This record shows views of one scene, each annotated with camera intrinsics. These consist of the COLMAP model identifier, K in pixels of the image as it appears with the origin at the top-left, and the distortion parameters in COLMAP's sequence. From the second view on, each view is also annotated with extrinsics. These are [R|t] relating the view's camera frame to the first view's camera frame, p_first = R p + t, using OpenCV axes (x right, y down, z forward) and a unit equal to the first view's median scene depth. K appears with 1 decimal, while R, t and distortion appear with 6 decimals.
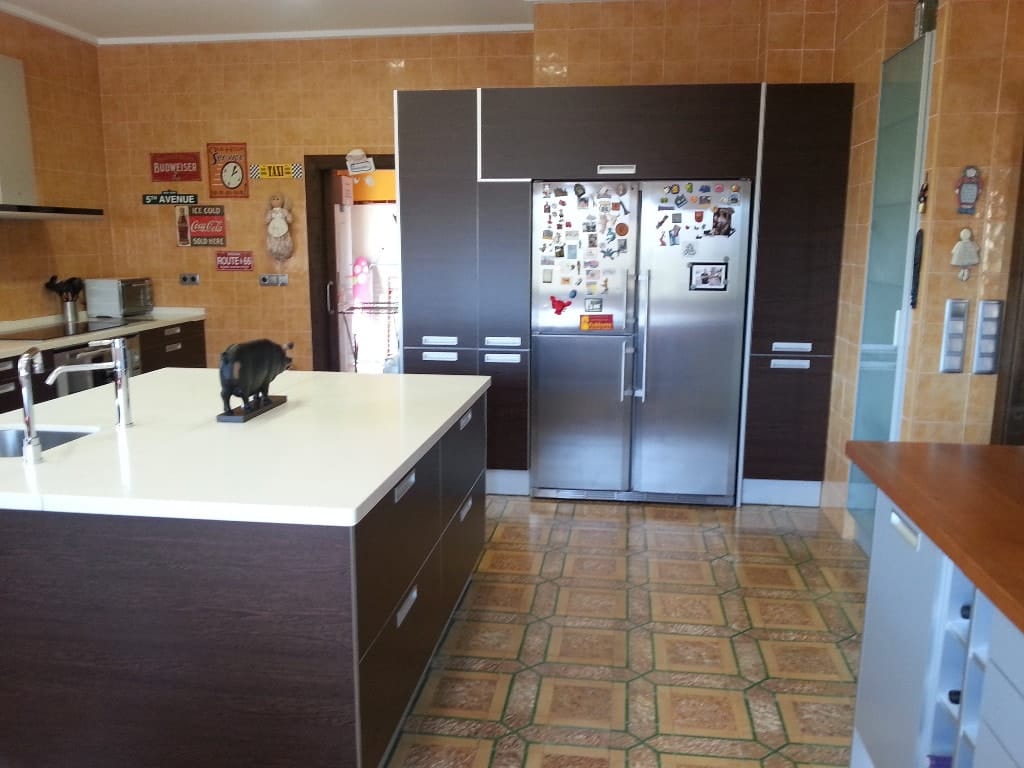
lens RADIAL K [[846.4, 0, 511.1], [0, 846.4, 385.0], [0, 0, 1]] dist [0.000025, -0.025274]
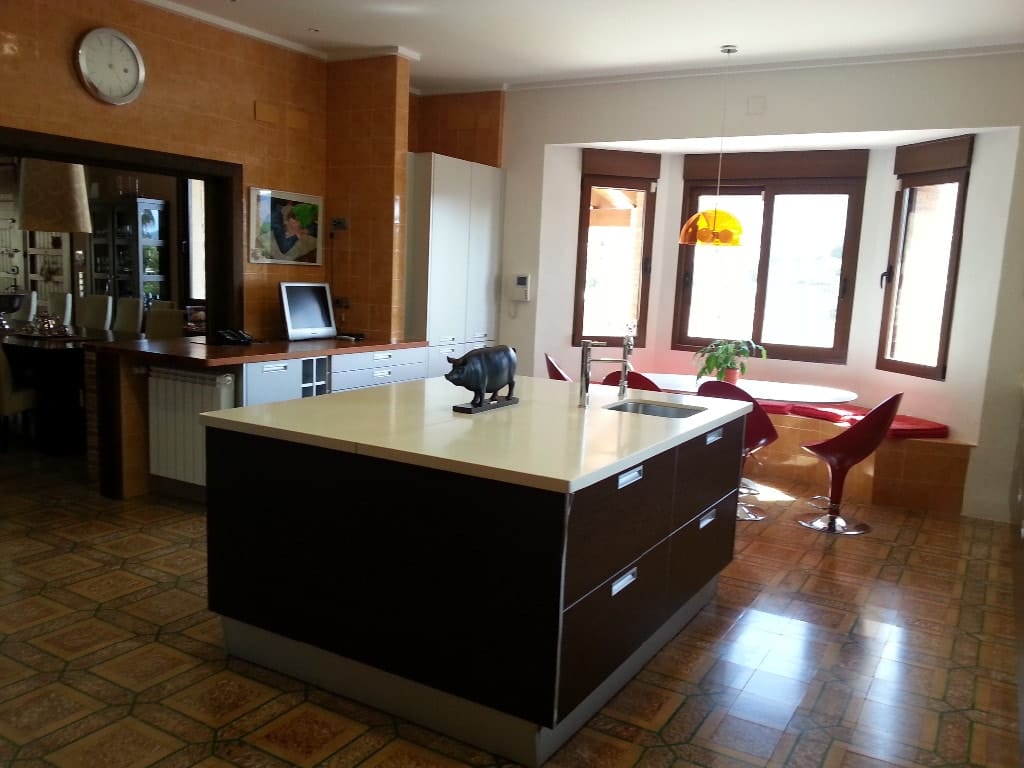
lens RADIAL K [[846.4, 0, 511.8], [0, 846.4, 385.5], [0, 0, 1]] dist [0.000025, -0.025274]
pose [[-0.919185, -0.097973, 0.381445, -0.367244], [0.023999, 0.952827, 0.302564, -0.166579], [-0.393094, 0.287266, -0.873473, 0.936599]]
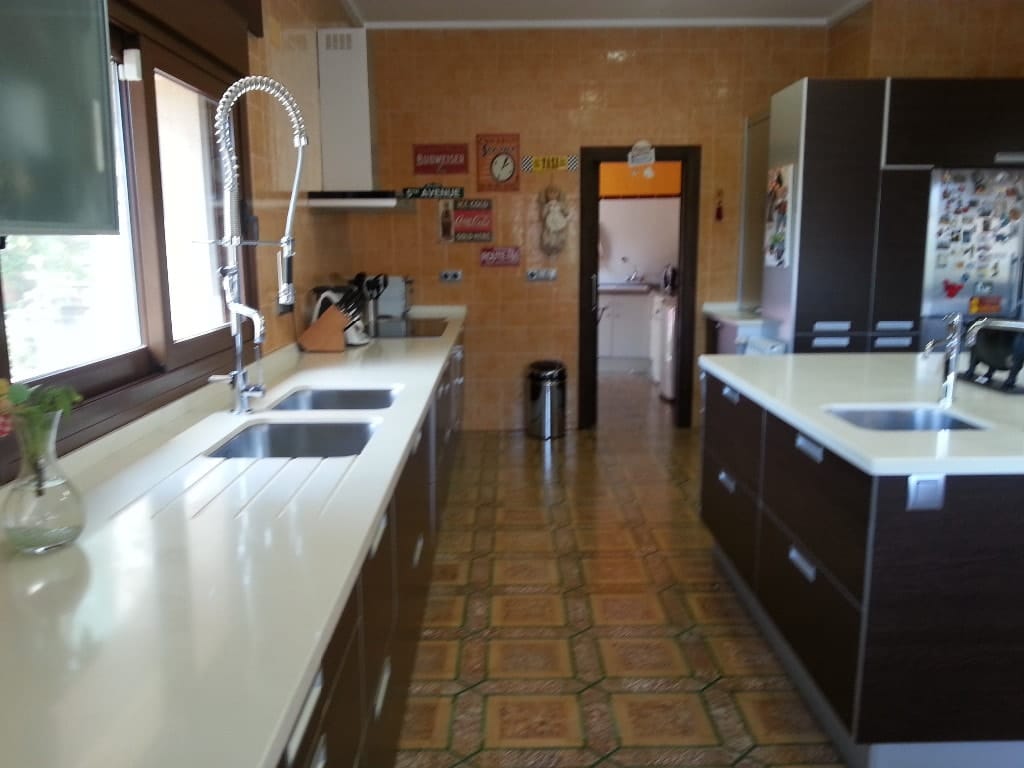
lens RADIAL K [[846.4, 0, 511.4], [0, 846.4, 387.6], [0, 0, 1]] dist [0.000025, -0.025274]
pose [[0.989090, -0.039581, 0.141892, -0.469255], [0.039983, 0.999200, 0.000016, 0.003653], [-0.141780, 0.005658, 0.989882, 0.042709]]
